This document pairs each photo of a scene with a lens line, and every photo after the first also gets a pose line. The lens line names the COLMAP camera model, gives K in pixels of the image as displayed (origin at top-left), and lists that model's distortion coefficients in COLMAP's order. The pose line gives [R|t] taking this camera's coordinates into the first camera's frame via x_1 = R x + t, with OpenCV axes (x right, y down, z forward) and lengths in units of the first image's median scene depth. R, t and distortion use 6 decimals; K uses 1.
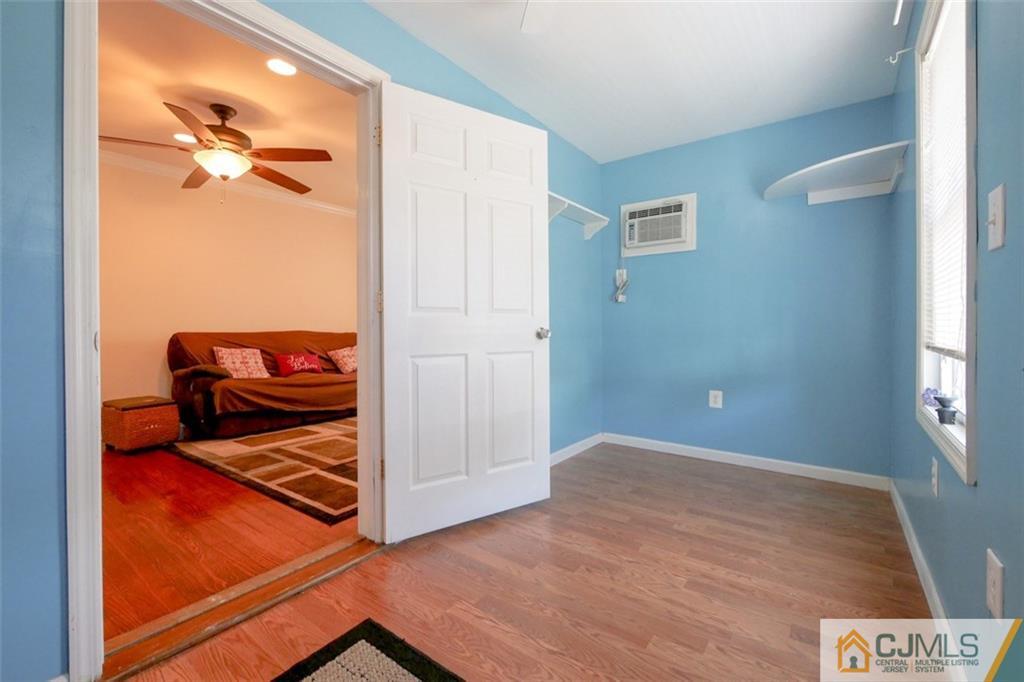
lens RADIAL K [[438.9, 0, 515.6], [0, 438.9, 328.2], [0, 0, 1]] dist [-0.007299, 0.000401]
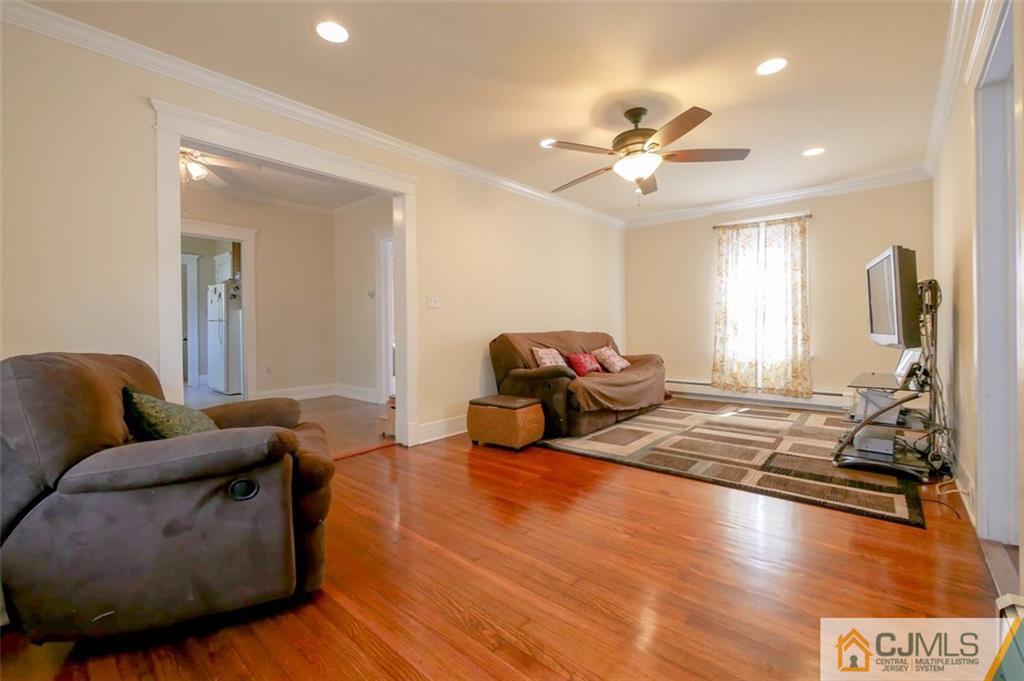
lens RADIAL K [[438.9, 0, 515.6], [0, 438.9, 327.7], [0, 0, 1]] dist [-0.007299, 0.000401]
pose [[0.996100, -0.006657, -0.087984, -0.987327], [0.006906, 0.999973, 0.002529, -0.008436], [0.087964, -0.003126, 0.996119, -0.041744]]
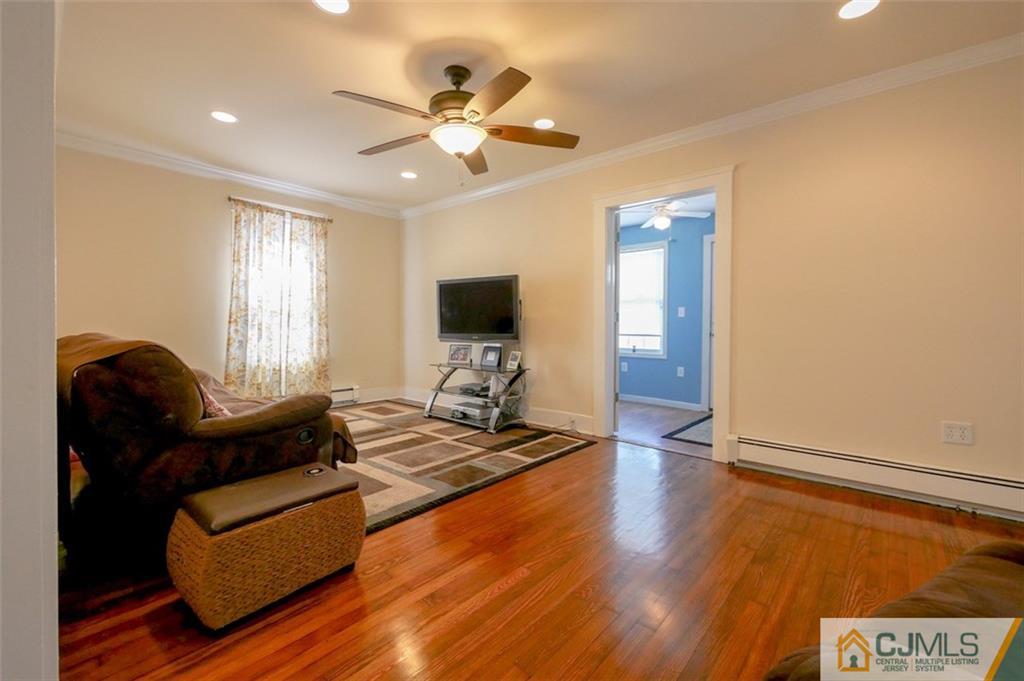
lens RADIAL K [[438.9, 0, 515.6], [0, 438.9, 327.7], [0, 0, 1]] dist [-0.007299, 0.000401]
pose [[0.082241, -0.003999, 0.996604, -1.746387], [-0.007017, 0.999965, 0.004591, -0.014456], [-0.996588, -0.007371, 0.082210, 0.938552]]
